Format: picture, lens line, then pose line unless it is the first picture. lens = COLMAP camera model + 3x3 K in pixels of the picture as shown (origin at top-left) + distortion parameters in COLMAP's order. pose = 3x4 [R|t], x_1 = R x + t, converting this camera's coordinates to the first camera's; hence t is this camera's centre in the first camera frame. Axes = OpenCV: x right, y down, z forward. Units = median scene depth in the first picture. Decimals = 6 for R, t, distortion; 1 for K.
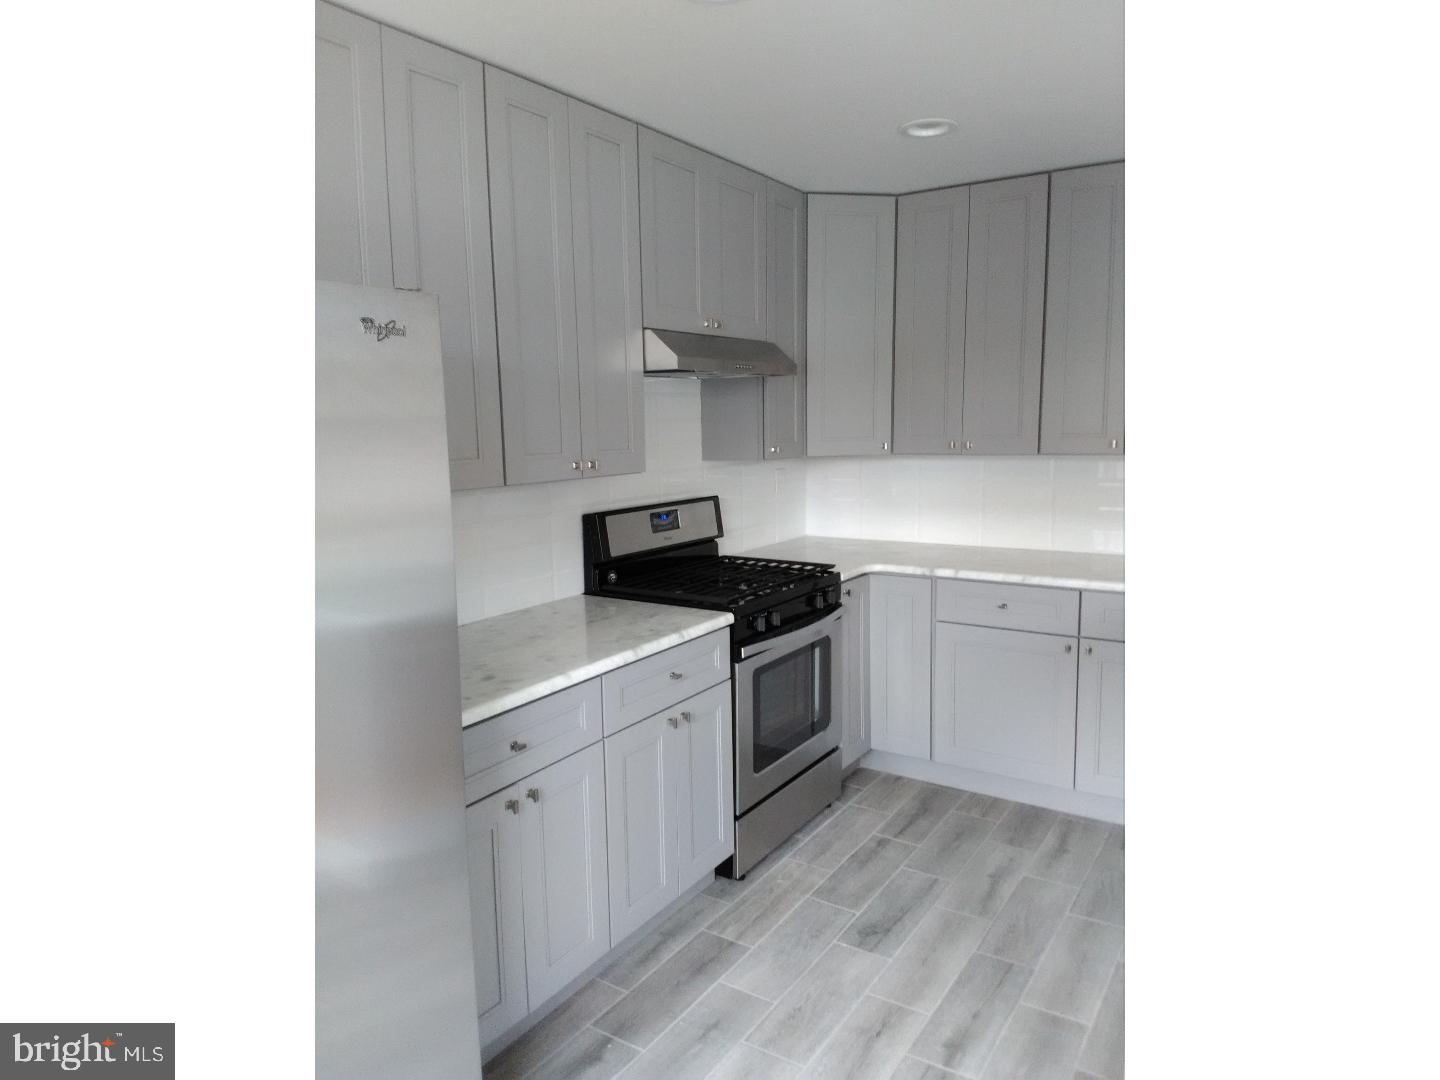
lens RADIAL K [[904.9, 0, 725.4], [0, 904.9, 537.6], [0, 0, 1]] dist [0.001439, -0.002219]
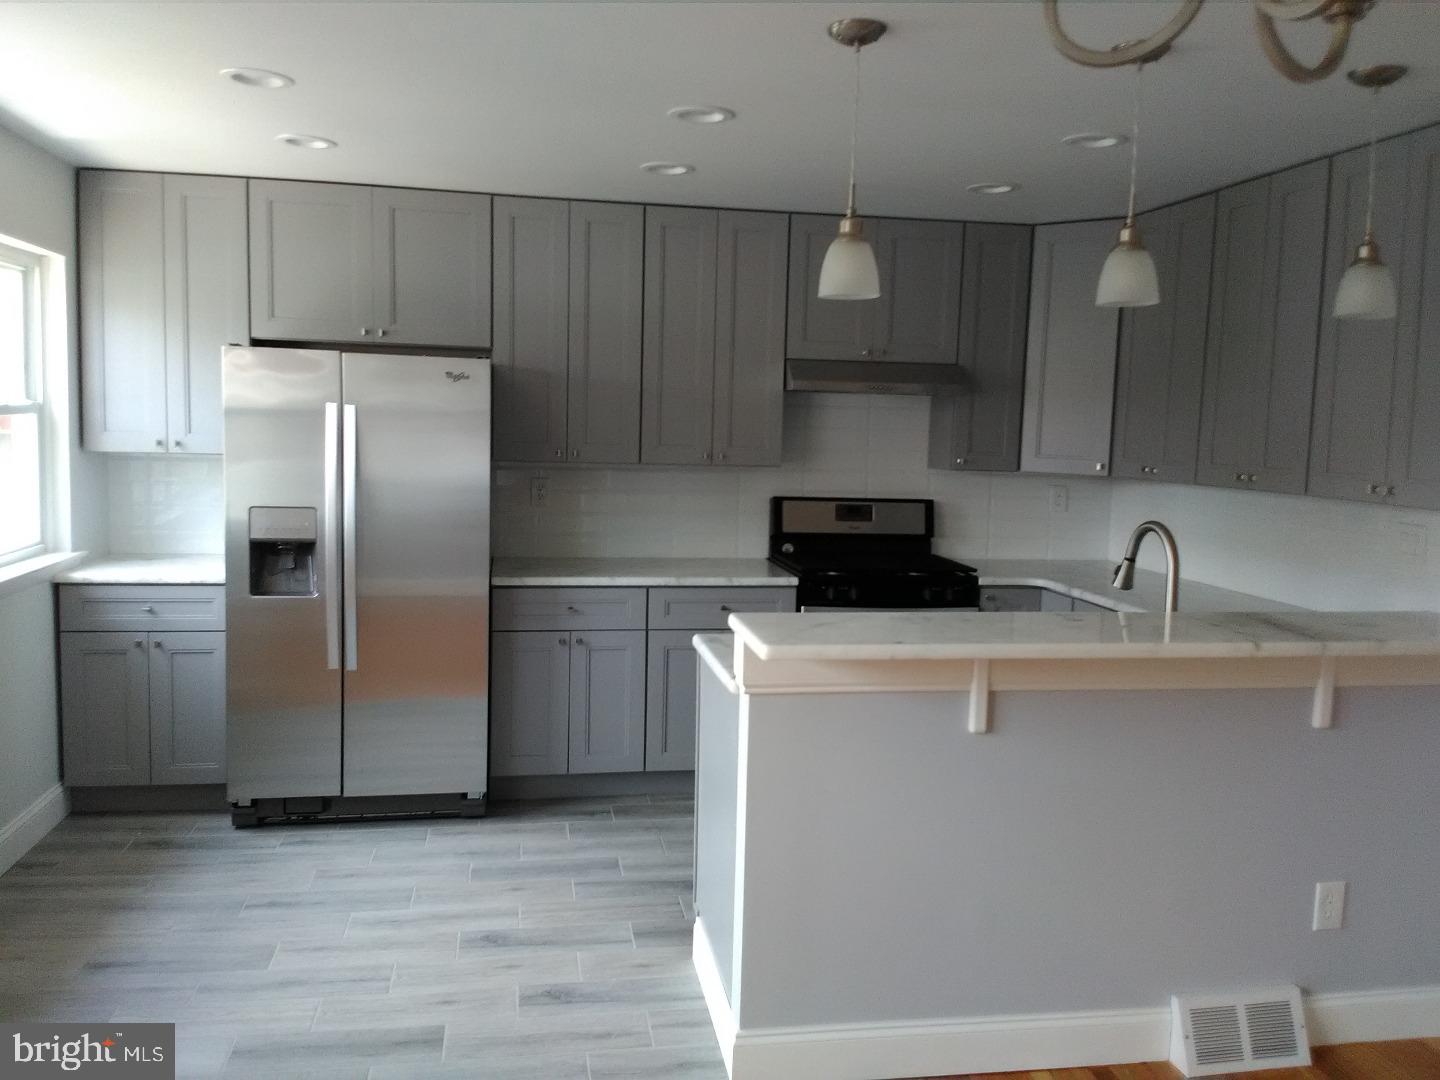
lens RADIAL K [[1182.4, 0, 707.7], [0, 1182.4, 535.3], [0, 0, 1]] dist [0.006674, -0.067859]
pose [[0.676639, 0.115788, -0.727154, 0.876950], [-0.140031, 0.989771, 0.027302, -0.003864], [0.722877, 0.083350, 0.685931, -0.205967]]
